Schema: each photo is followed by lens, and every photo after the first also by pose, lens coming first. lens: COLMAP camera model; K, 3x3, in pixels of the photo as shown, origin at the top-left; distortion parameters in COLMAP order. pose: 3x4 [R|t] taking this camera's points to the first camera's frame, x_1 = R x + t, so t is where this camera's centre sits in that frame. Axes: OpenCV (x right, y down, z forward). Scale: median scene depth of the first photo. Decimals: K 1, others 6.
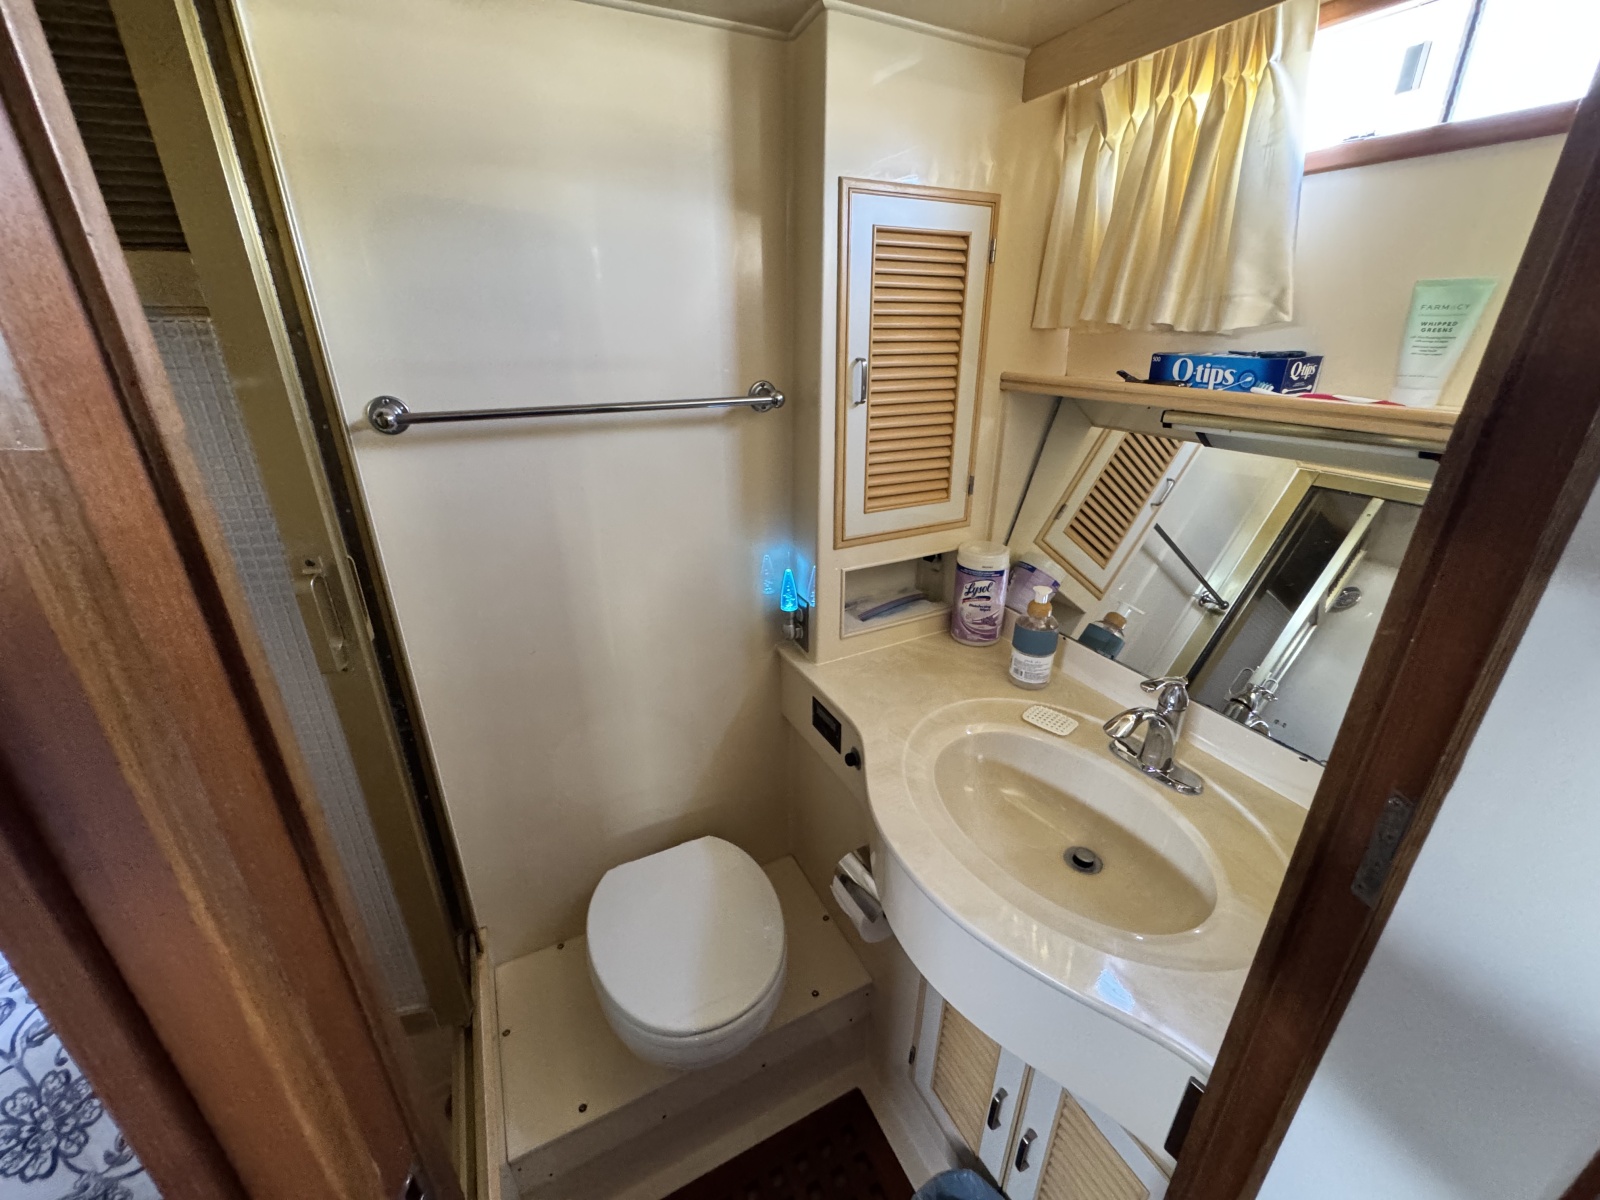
lens RADIAL K [[636.0, 0, 799.0], [0, 636.0, 597.6], [0, 0, 1]] dist [-0.003856, 0.000158]
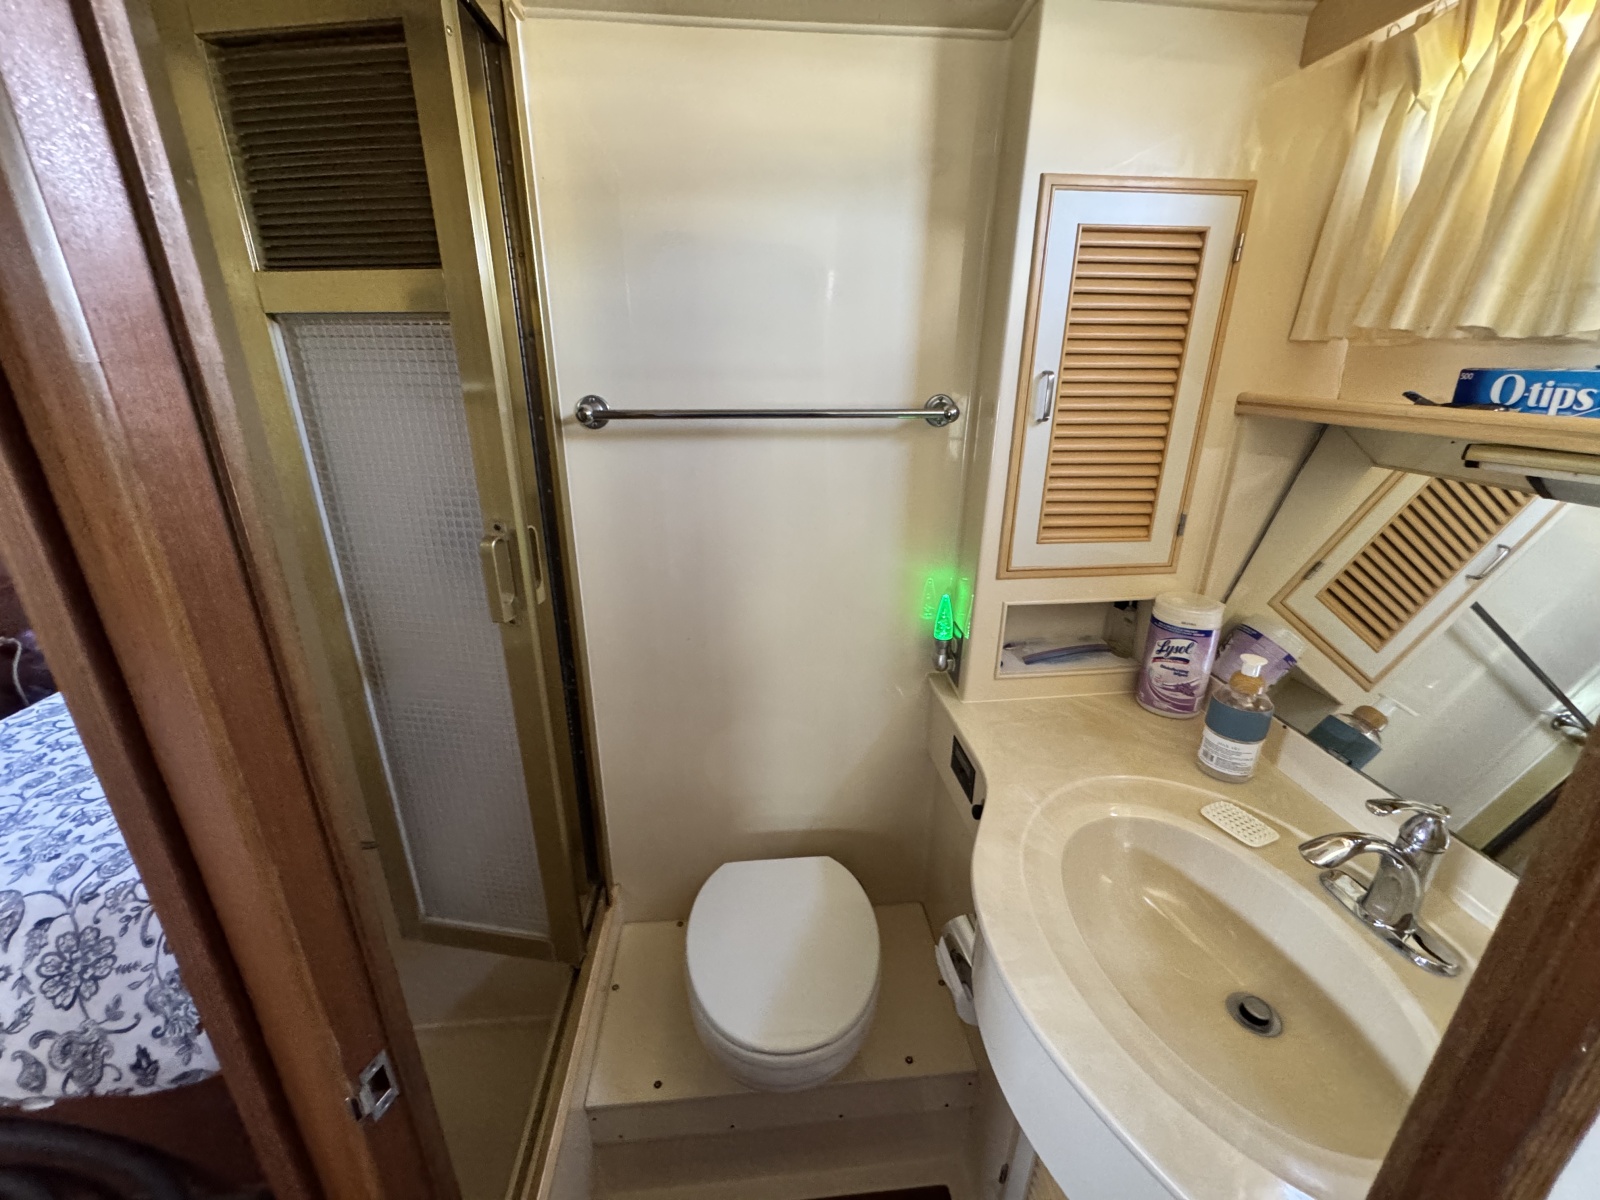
lens RADIAL K [[636.0, 0, 799.0], [0, 636.0, 596.9], [0, 0, 1]] dist [-0.003856, 0.000158]
pose [[0.930933, 0.131820, -0.340568, 0.114187], [-0.146976, 0.988958, -0.018968, 0.009148], [0.334307, 0.067713, 0.940029, 0.055174]]
